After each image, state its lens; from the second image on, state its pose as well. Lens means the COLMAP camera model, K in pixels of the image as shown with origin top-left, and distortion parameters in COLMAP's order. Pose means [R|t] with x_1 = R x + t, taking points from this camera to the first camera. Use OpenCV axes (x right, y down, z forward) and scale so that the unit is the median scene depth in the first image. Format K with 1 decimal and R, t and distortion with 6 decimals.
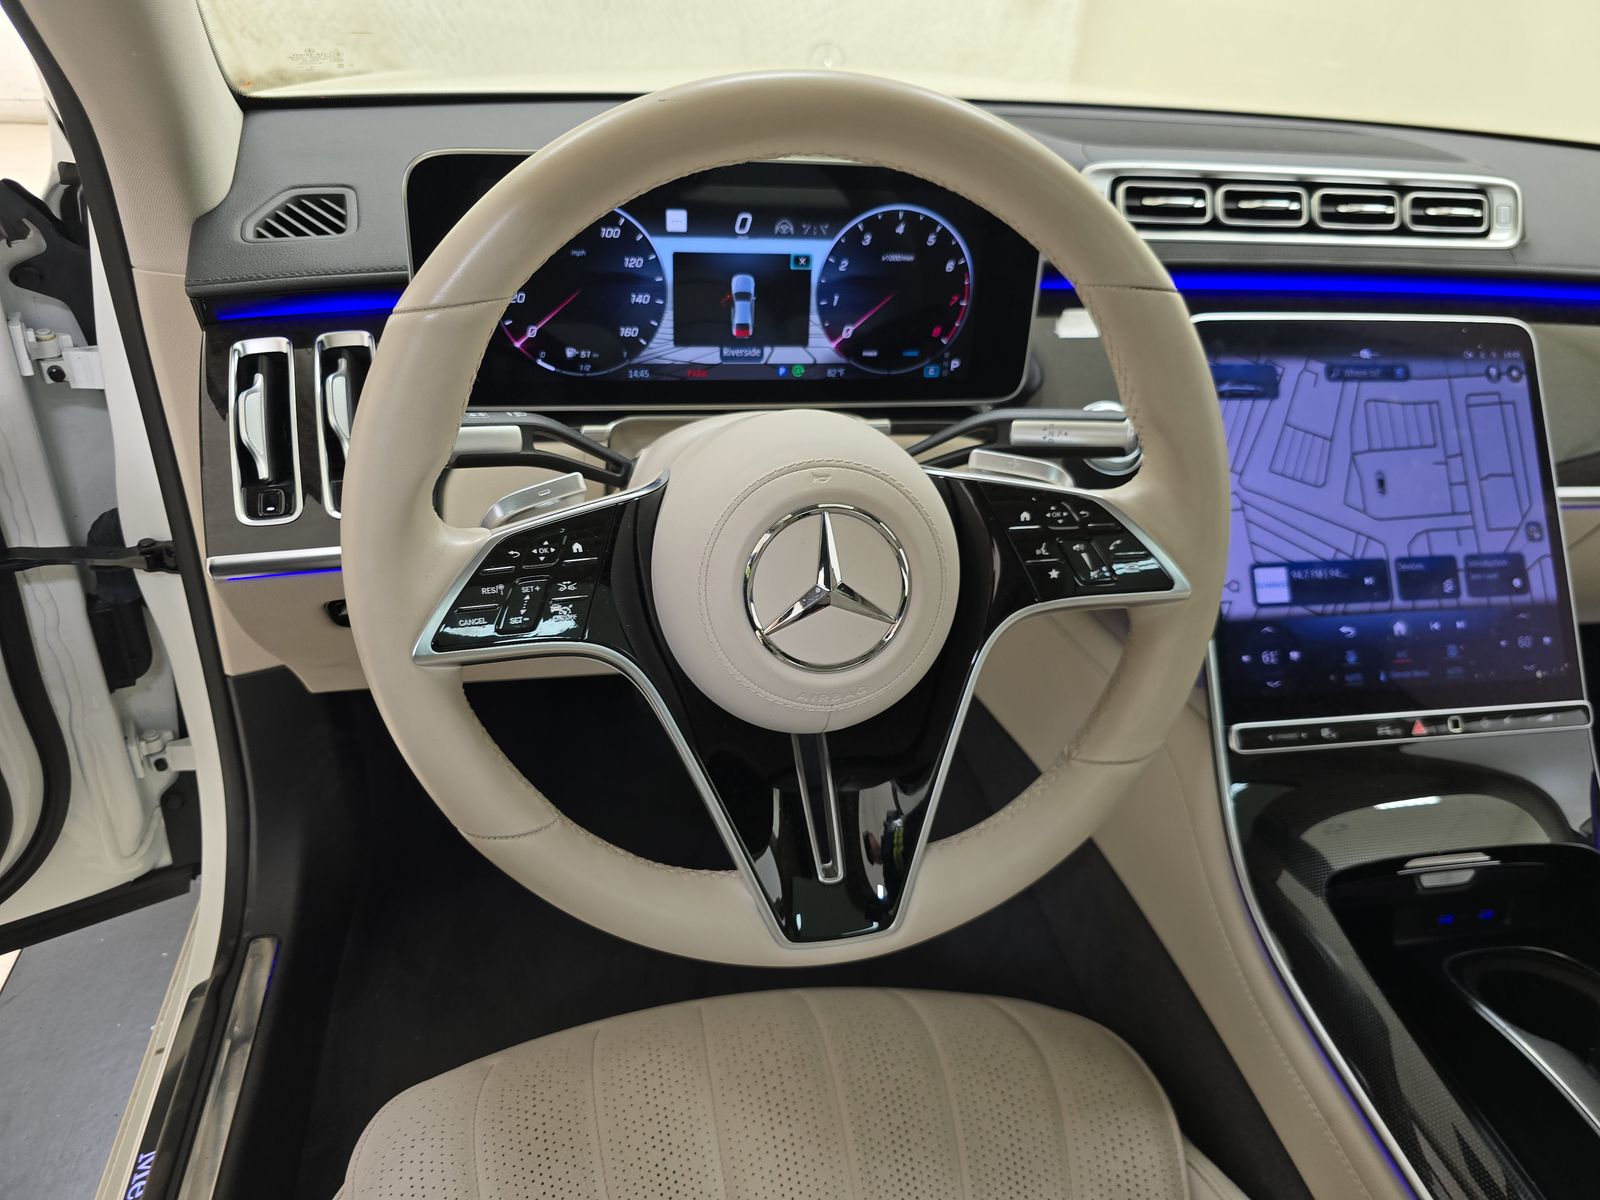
lens RADIAL K [[1155.2, 0, 800.0], [0, 1155.2, 600.0], [0, 0, 1]] dist [0.049702, -0.083818]
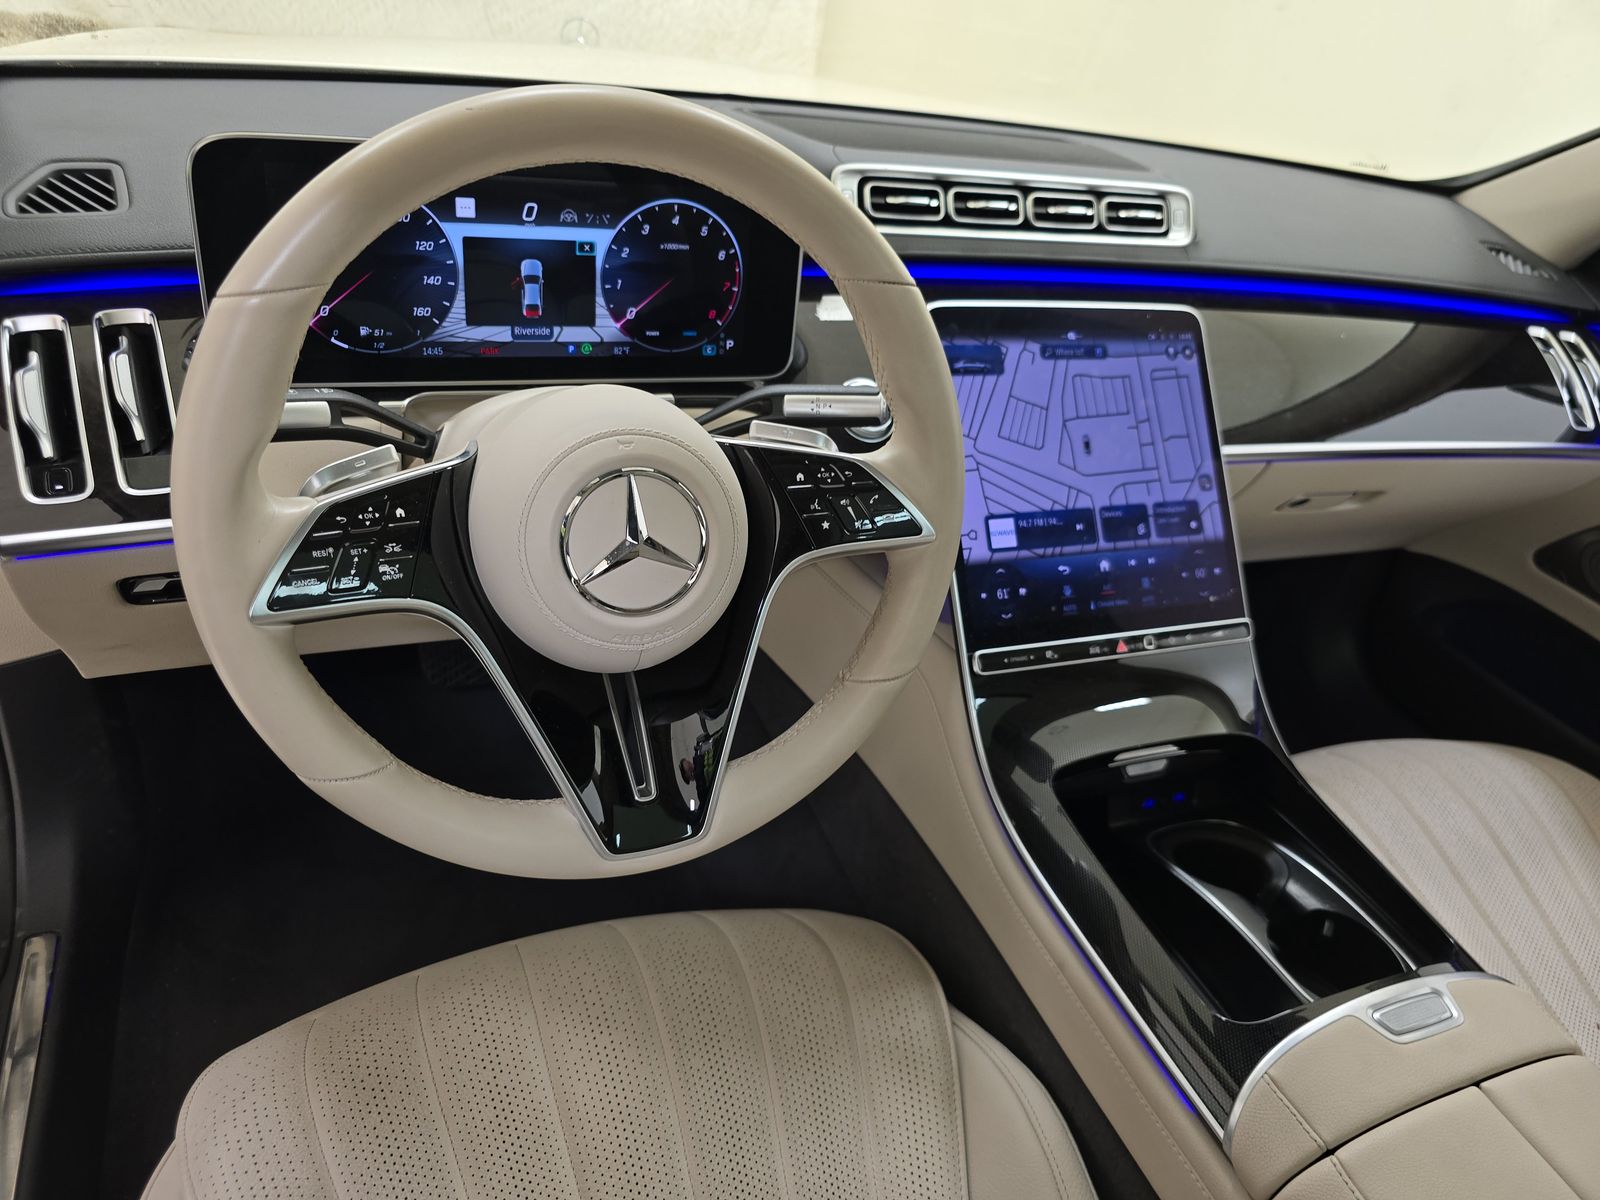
lens RADIAL K [[1147.2, 0, 806.5], [0, 1147.2, 605.0], [0, 0, 1]] dist [0.053571, -0.059981]
pose [[0.978450, -0.044365, 0.201663, -0.029637], [0.039092, 0.998783, 0.030060, 0.017573], [-0.202752, -0.021529, 0.978994, -0.107952]]
